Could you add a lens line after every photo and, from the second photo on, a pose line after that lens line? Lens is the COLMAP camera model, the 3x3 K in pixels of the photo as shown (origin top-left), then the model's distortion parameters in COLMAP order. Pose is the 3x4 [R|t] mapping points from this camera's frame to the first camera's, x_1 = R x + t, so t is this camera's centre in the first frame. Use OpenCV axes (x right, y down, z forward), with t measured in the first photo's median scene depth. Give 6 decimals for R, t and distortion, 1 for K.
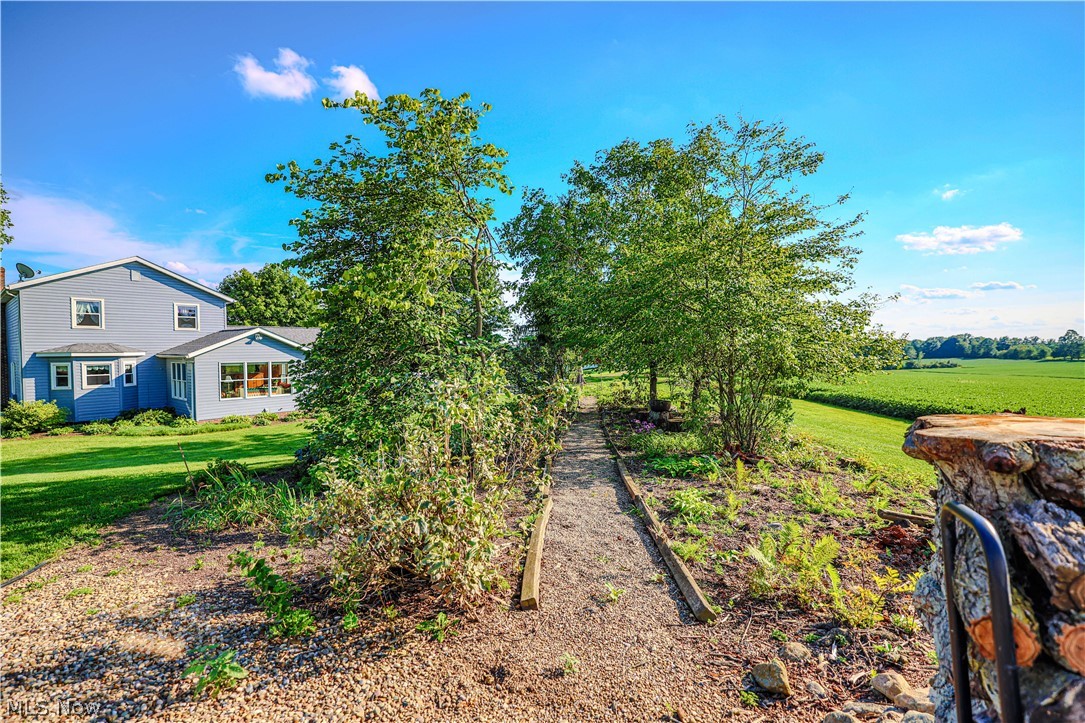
lens RADIAL K [[492.2, 0, 551.2], [0, 492.2, 359.0], [0, 0, 1]] dist [-0.025035, 0.002318]
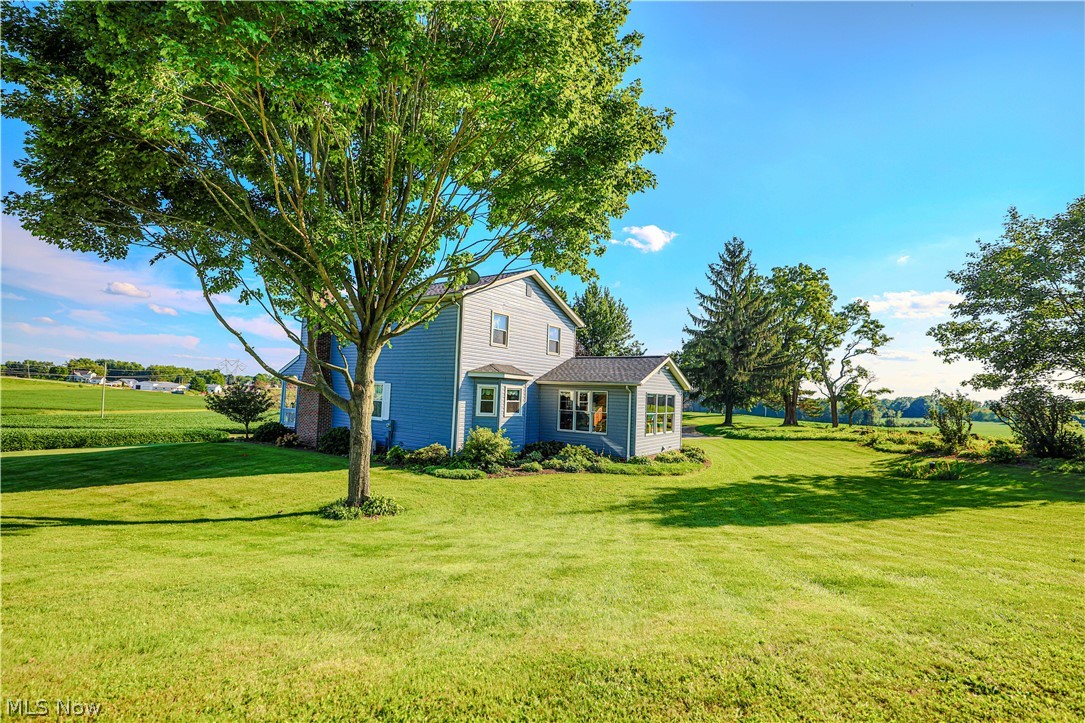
lens RADIAL K [[492.2, 0, 545.0], [0, 492.2, 354.9], [0, 0, 1]] dist [-0.025035, 0.002318]
pose [[0.997495, 0.048575, 0.051425, -0.913415], [-0.043342, 0.994204, -0.098387, 0.034875], [-0.055906, 0.095912, 0.993819, 0.118223]]
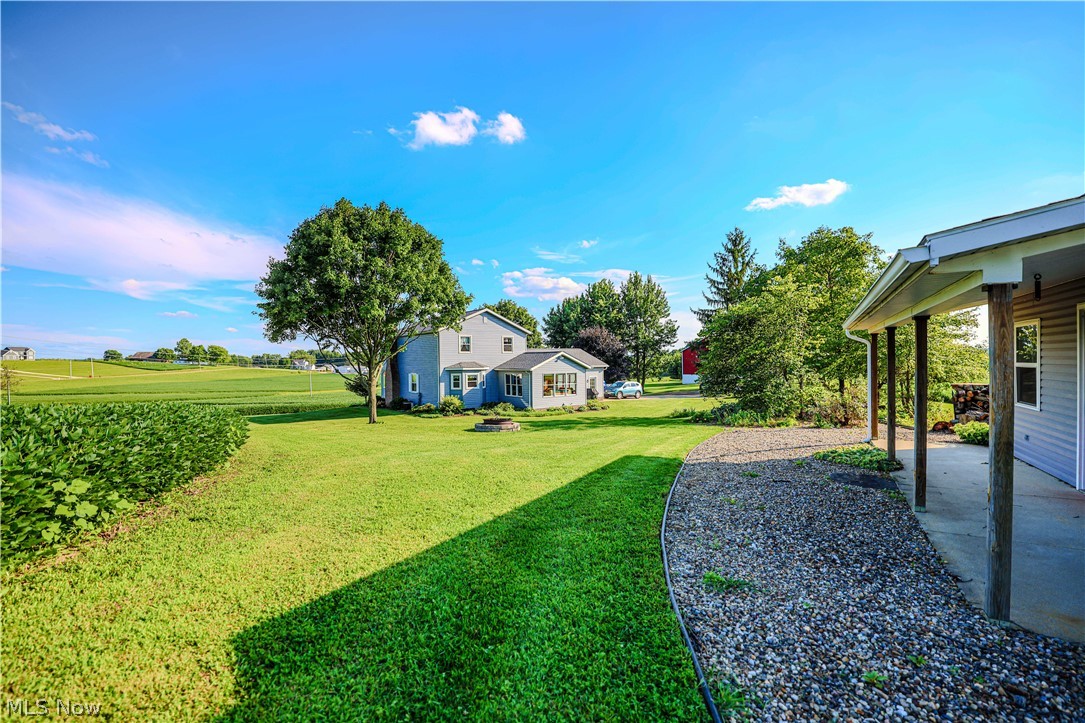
lens RADIAL K [[492.2, 0, 551.3], [0, 492.2, 358.2], [0, 0, 1]] dist [-0.025035, 0.002318]
pose [[0.972036, -0.005740, -0.234761, -0.268254], [0.001175, 0.999808, -0.019581, -0.011879], [0.234828, 0.018758, 0.971856, -0.579138]]
